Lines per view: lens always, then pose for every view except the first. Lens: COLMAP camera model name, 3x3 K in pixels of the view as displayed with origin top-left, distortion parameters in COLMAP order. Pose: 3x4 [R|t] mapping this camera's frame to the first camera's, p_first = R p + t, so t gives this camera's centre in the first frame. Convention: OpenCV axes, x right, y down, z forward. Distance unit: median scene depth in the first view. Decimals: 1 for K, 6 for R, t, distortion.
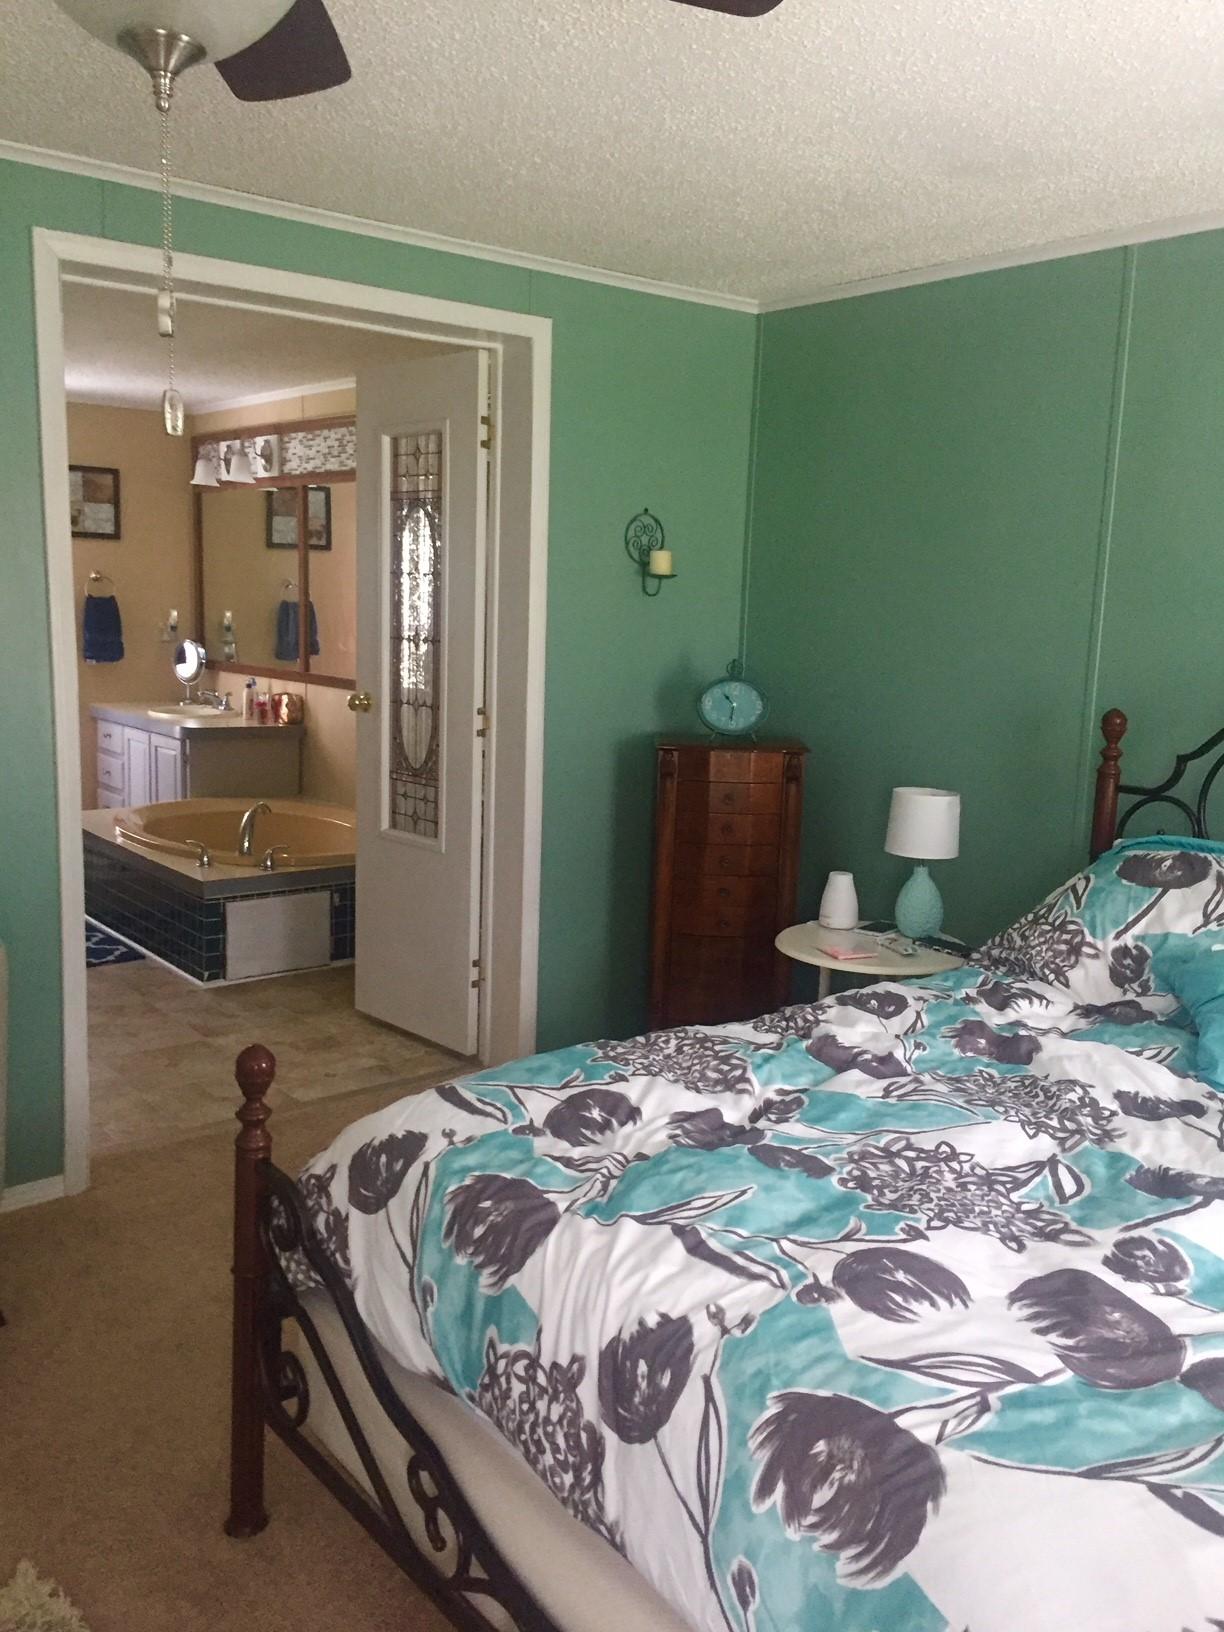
lens RADIAL K [[1387.7, 0, 609.7], [0, 1387.7, 812.5], [0, 0, 1]] dist [0.081326, -0.098108]
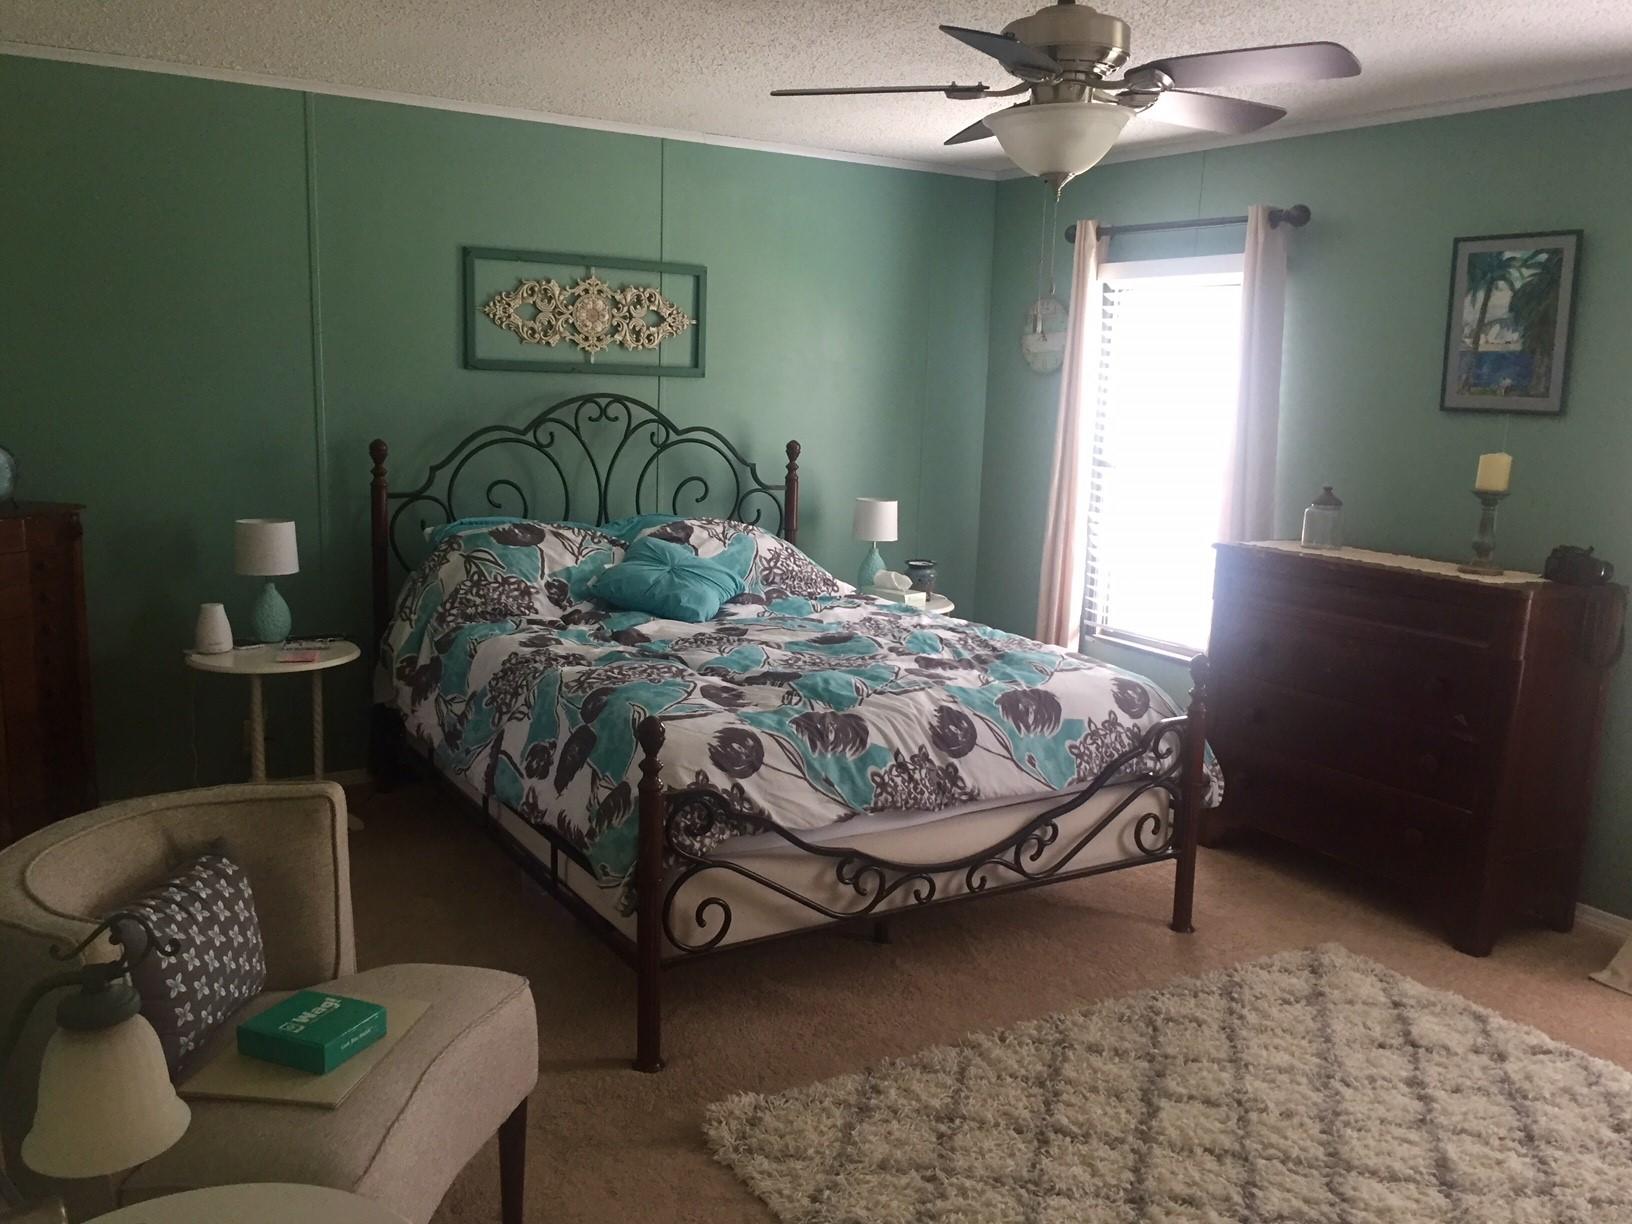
lens RADIAL K [[1387.7, 0, 816.0], [0, 1387.7, 612.0], [0, 0, 1]] dist [0.081326, -0.098108]
pose [[0.122581, -0.198716, 0.972361, -1.149598], [0.131026, 0.974414, 0.182618, -0.122676], [-0.983771, 0.105019, 0.145482, 0.459650]]
